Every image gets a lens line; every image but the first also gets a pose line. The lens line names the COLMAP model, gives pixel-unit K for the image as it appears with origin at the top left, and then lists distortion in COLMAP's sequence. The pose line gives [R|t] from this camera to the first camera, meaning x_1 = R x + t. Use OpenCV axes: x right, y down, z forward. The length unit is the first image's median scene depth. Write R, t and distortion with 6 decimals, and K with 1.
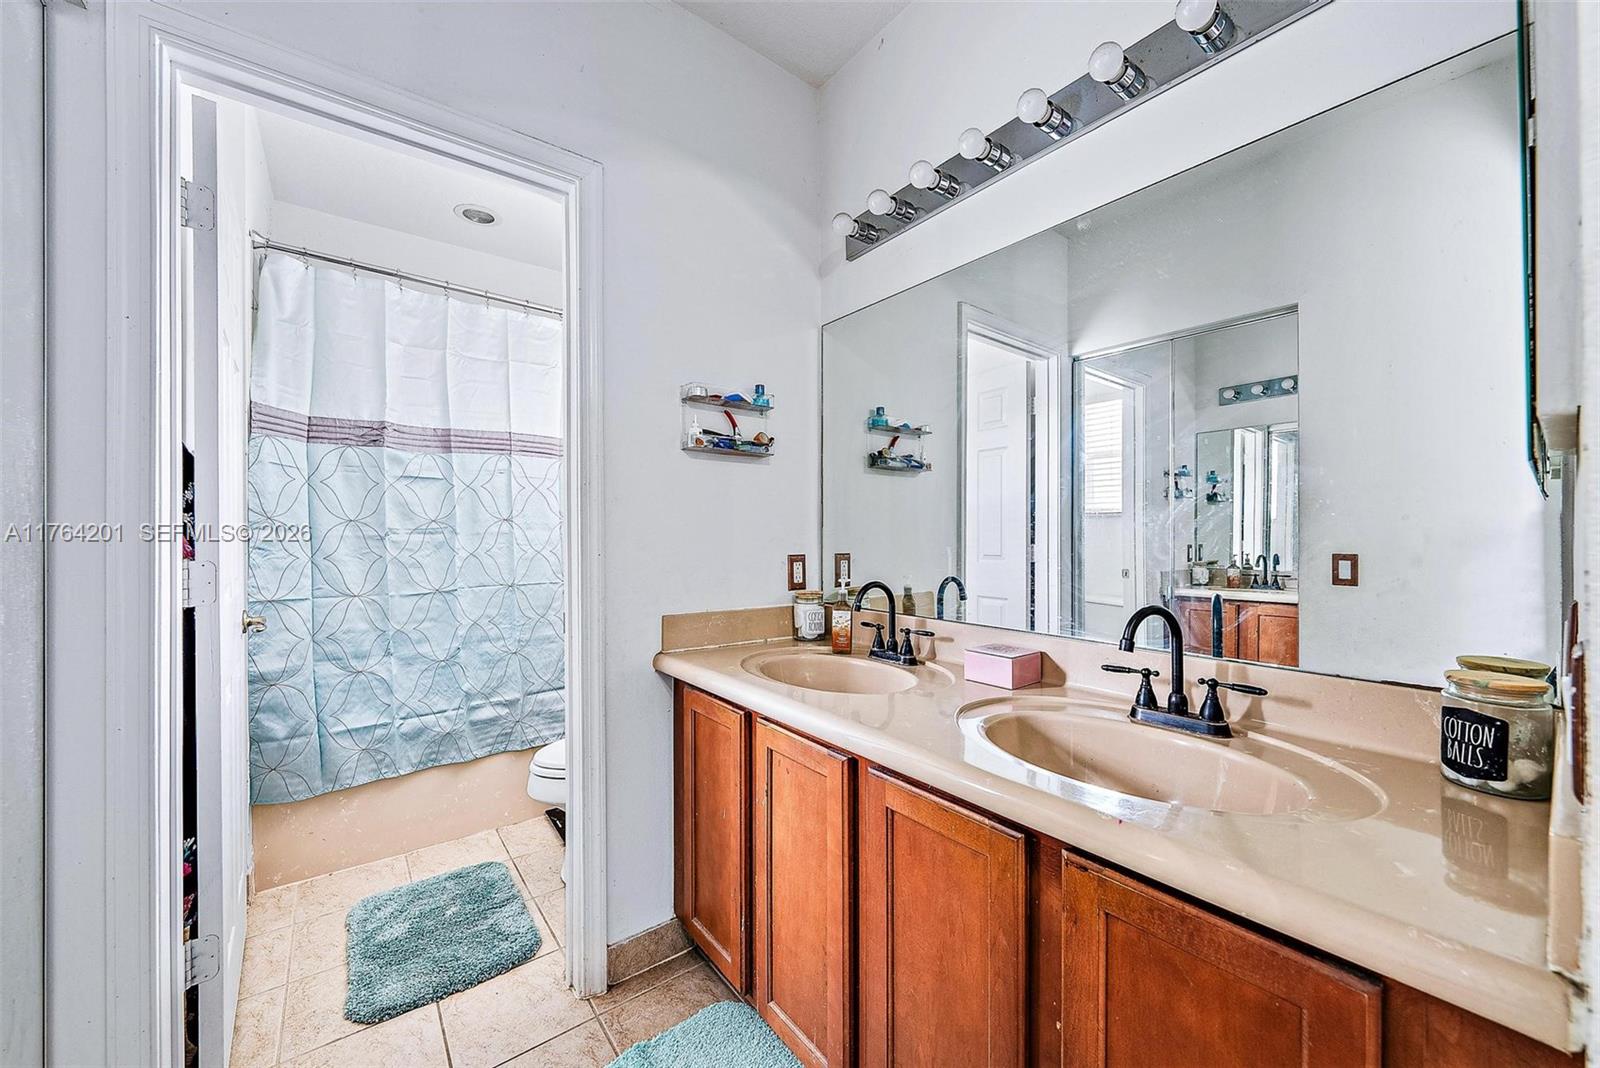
lens RADIAL K [[601.0, 0, 802.9], [0, 601.0, 534.8], [0, 0, 1]] dist [0.003132, 0.000194]
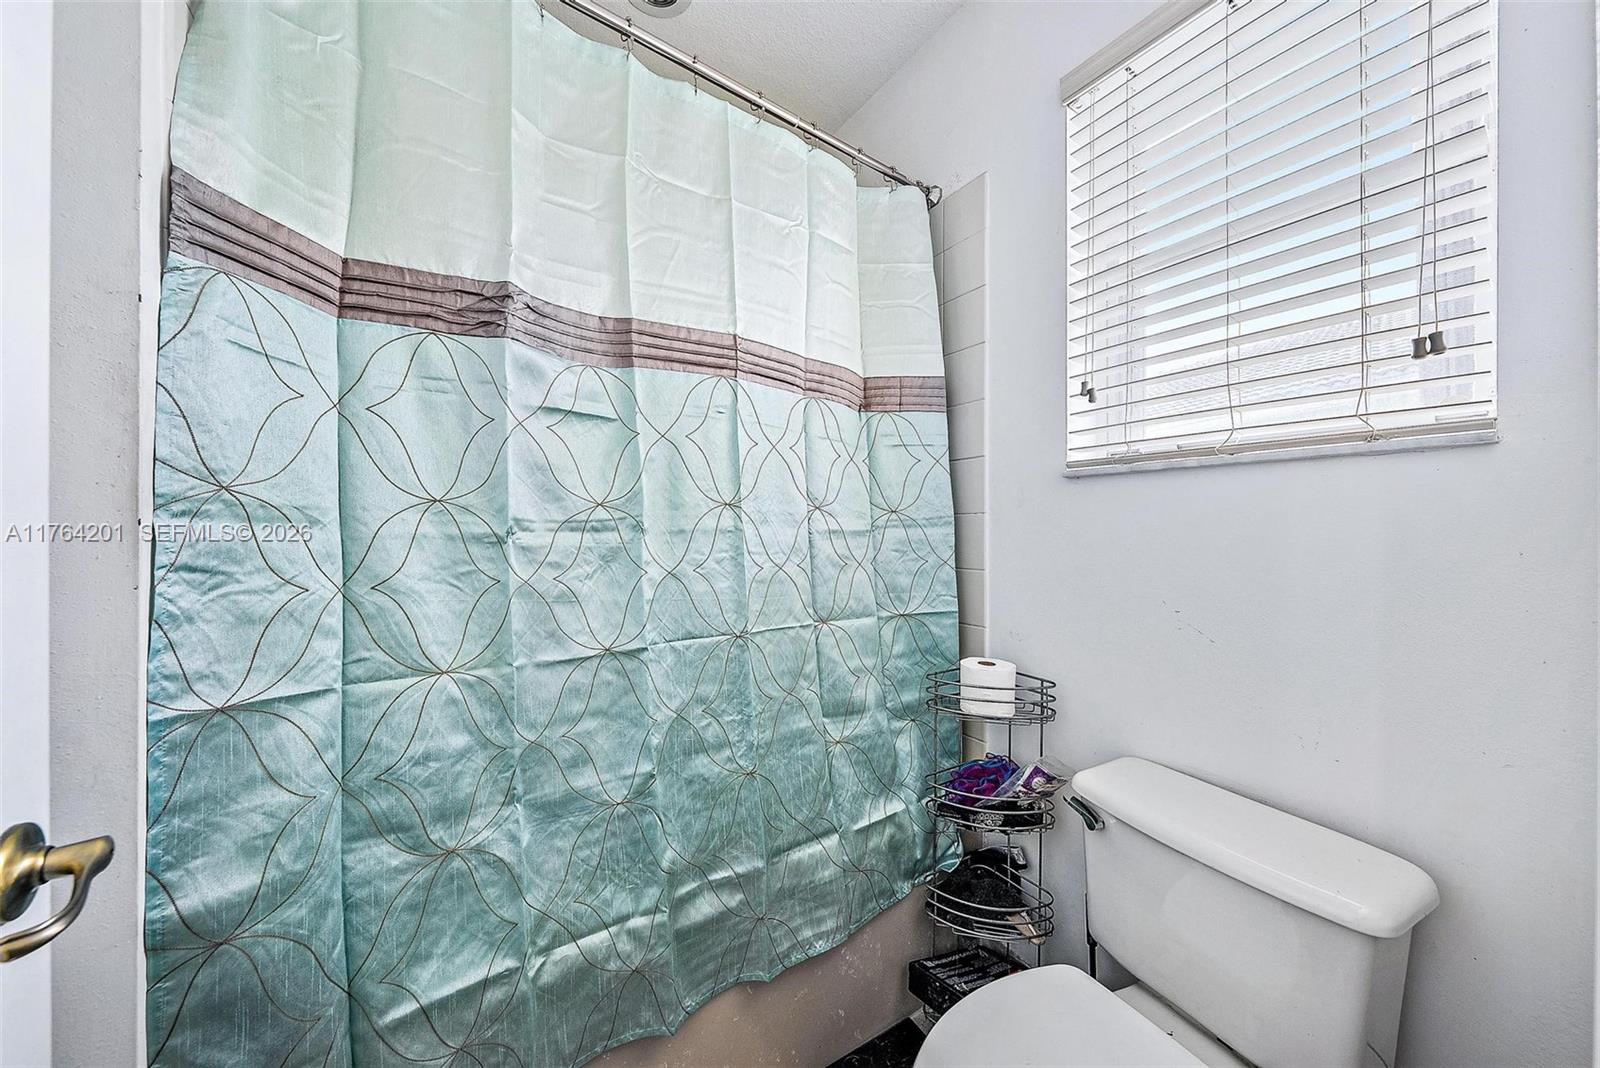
lens RADIAL K [[532.2, 0, 796.3], [0, 532.2, 532.5], [0, 0, 1]] dist [-0.002167, 0.000064]
pose [[0.997435, 0.005558, -0.071361, -0.442376], [-0.005820, 0.999977, -0.003468, -0.000128], [0.071340, 0.003874, 0.997445, 0.608518]]
